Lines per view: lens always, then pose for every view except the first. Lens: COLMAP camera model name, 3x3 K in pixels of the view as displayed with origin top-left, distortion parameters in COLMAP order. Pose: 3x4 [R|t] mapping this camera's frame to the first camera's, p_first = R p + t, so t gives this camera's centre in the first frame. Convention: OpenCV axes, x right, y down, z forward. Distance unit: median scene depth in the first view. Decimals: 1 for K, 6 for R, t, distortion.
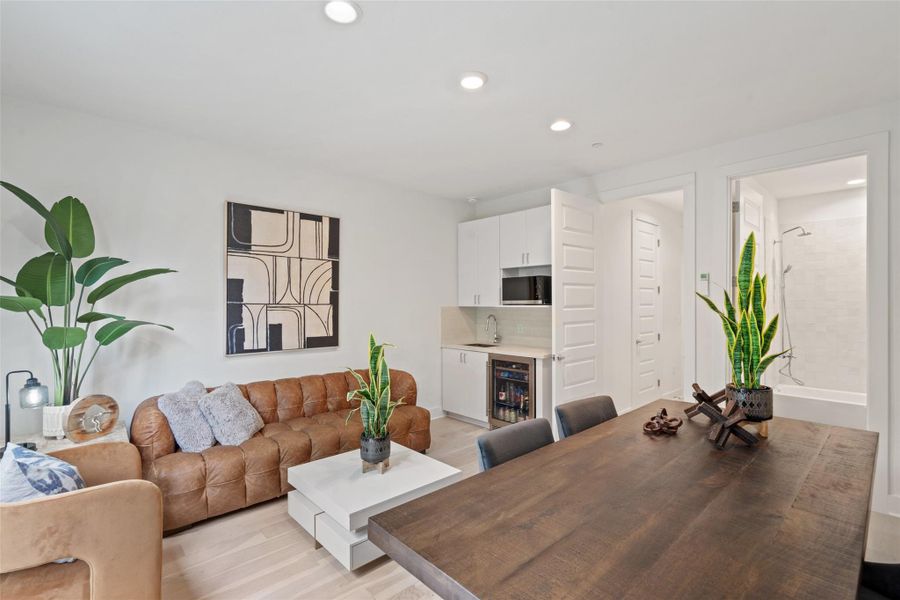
lens RADIAL K [[416.2, 0, 450.0], [0, 416.2, 300.0], [0, 0, 1]] dist [0.000069, 0.000680]
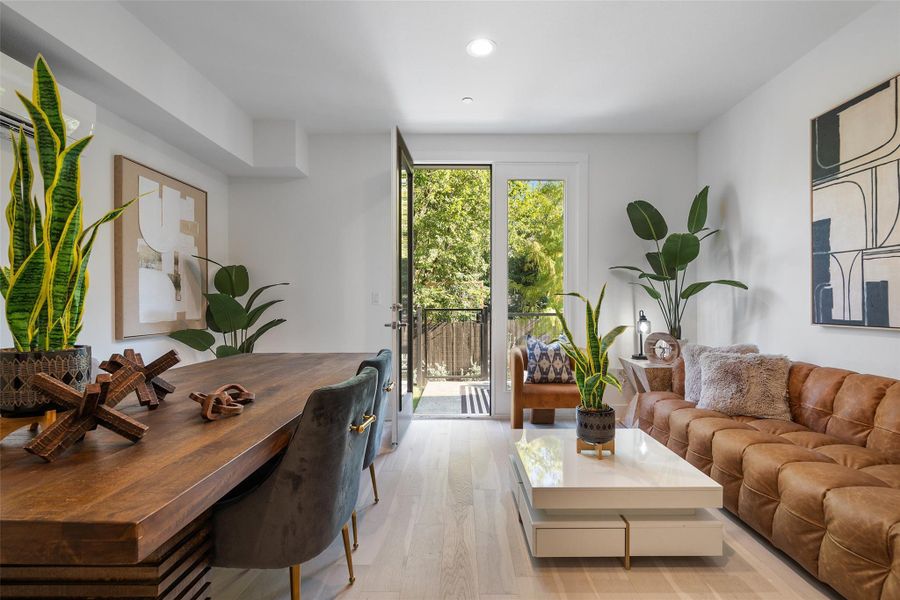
lens RADIAL K [[416.2, 0, 450.0], [0, 416.2, 300.0], [0, 0, 1]] dist [0.000069, 0.000680]
pose [[-0.693763, -0.007237, -0.720167, 0.335682], [0.003356, 0.999906, -0.013282, 0.070746], [0.720195, -0.011631, -0.693674, 0.769663]]
